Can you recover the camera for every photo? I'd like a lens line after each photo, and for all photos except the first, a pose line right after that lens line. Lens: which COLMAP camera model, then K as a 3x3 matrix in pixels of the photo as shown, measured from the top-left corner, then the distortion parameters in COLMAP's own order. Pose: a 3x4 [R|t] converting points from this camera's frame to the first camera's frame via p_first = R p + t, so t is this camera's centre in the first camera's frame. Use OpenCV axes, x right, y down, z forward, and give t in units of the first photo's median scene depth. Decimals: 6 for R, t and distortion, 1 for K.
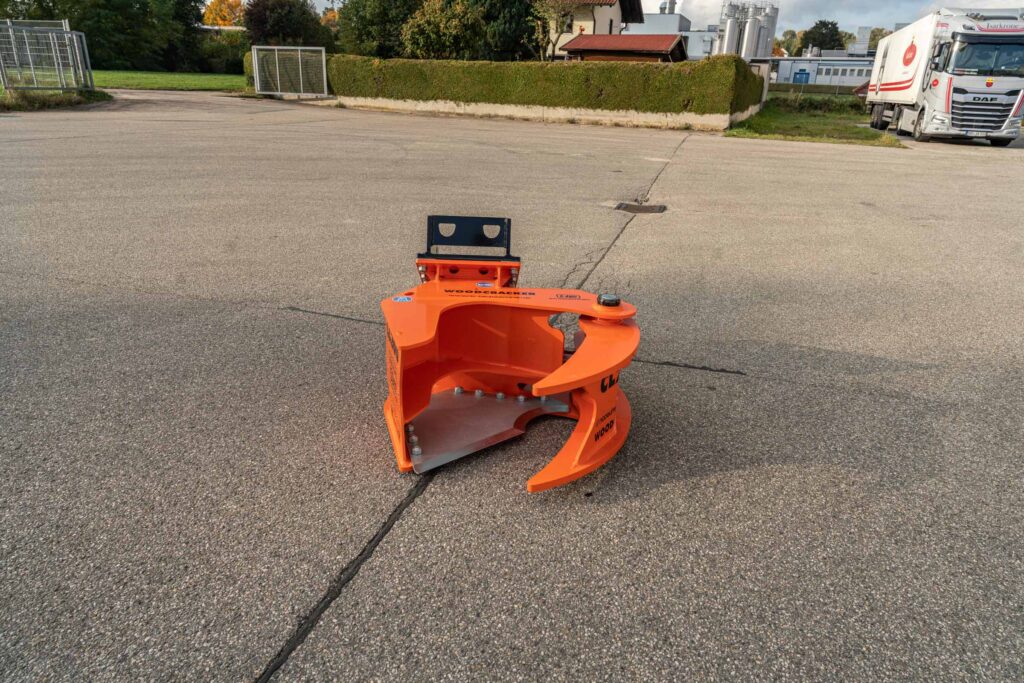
lens RADIAL K [[671.5, 0, 508.5], [0, 671.5, 340.9], [0, 0, 1]] dist [-0.003658, 0.005204]
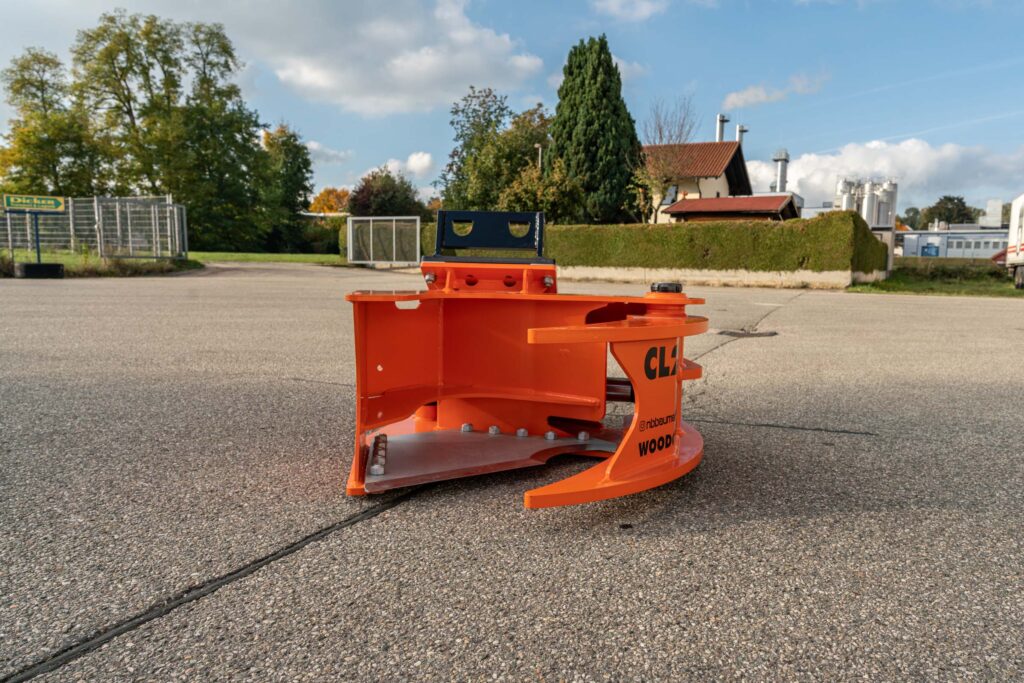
lens RADIAL K [[740.1, 0, 552.6], [0, 740.1, 356.8], [0, 0, 1]] dist [-0.004929, 0.007561]
pose [[0.996426, -0.006591, -0.084214, 0.010224], [-0.014037, 0.970171, -0.242015, 0.022649], [0.083297, 0.242332, 0.966611, 0.025685]]
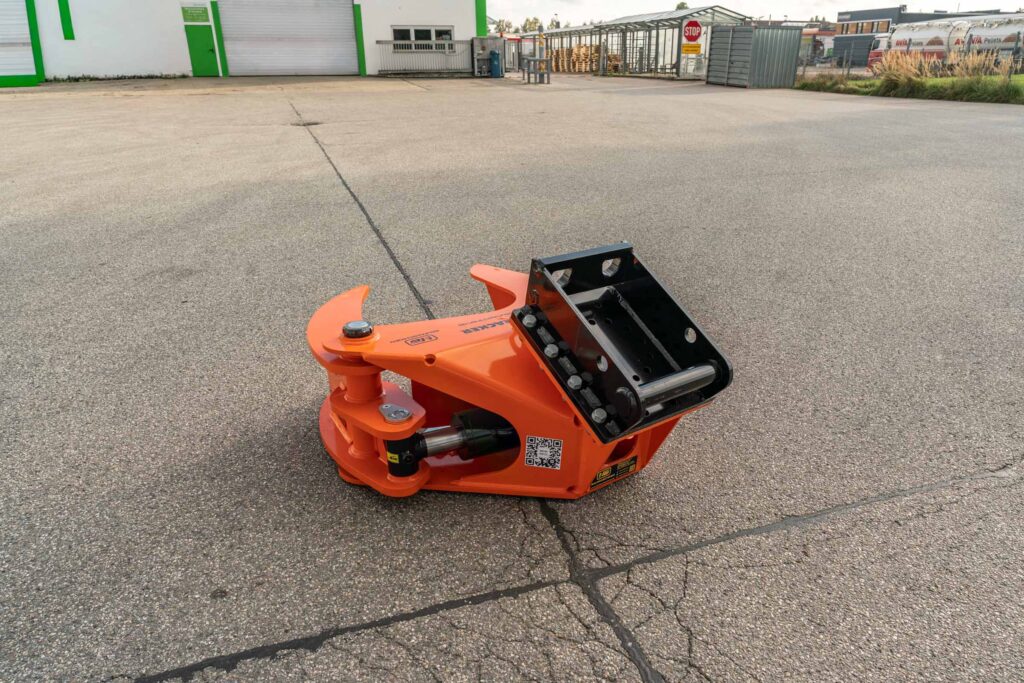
lens RADIAL K [[734.2, 0, 557.3], [0, 734.2, 369.2], [0, 0, 1]] dist [-0.003225, 0.005999]
pose [[-0.800938, 0.199387, -0.564574, 0.049840], [-0.236162, 0.761278, 0.603890, -0.065247], [0.550206, 0.617009, -0.562649, 0.179161]]
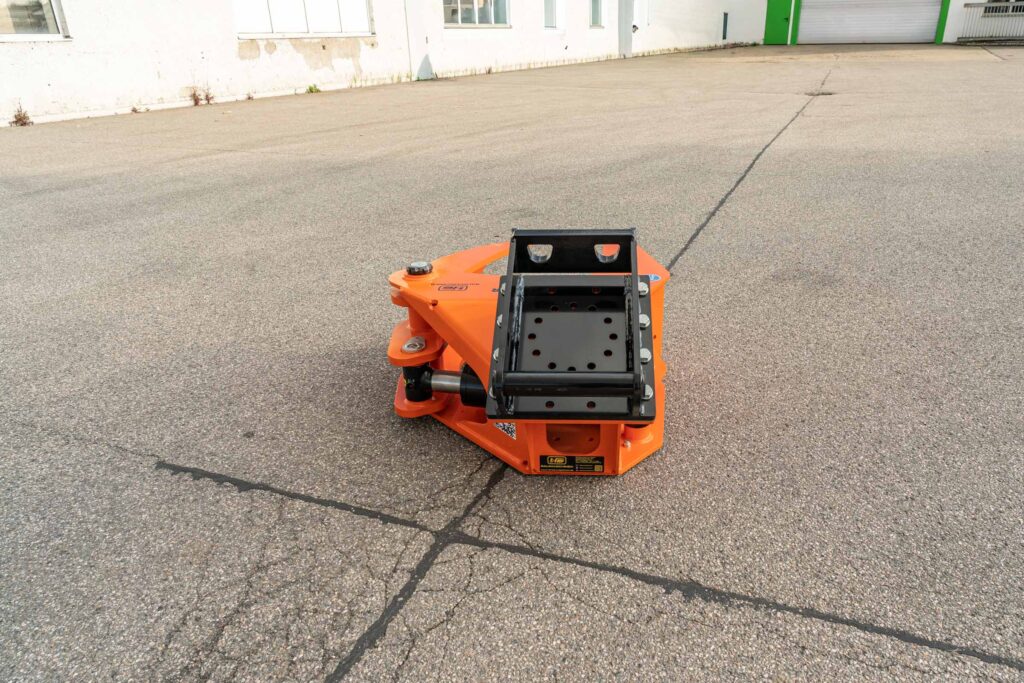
lens RADIAL K [[734.2, 0, 557.3], [0, 734.2, 369.2], [0, 0, 1]] dist [-0.003225, 0.005999]
pose [[-0.996688, -0.052663, 0.061959, -0.011392], [0.006992, 0.703634, 0.710529, -0.072833], [-0.081015, 0.708609, -0.700935, 0.194095]]
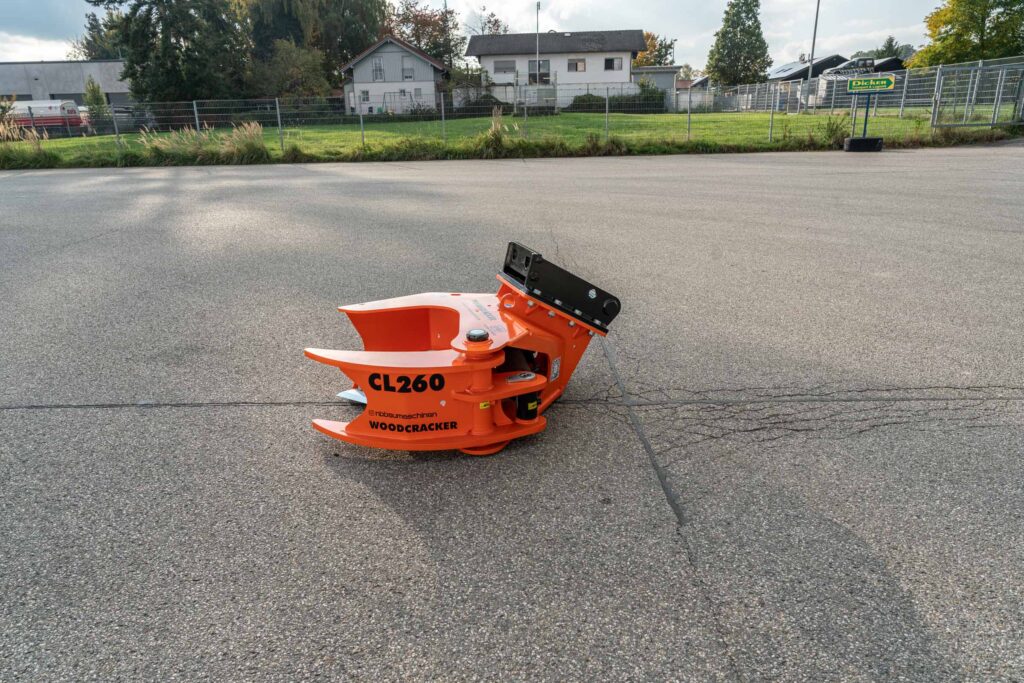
lens RADIAL K [[670.3, 0, 512.0], [0, 670.3, 341.5], [0, 0, 1]] dist [-0.002838, 0.005665]
pose [[0.291257, 0.263712, -0.919579, 0.123325], [-0.304988, 0.936691, 0.172021, -0.027132], [0.906726, 0.230358, 0.353247, 0.074658]]
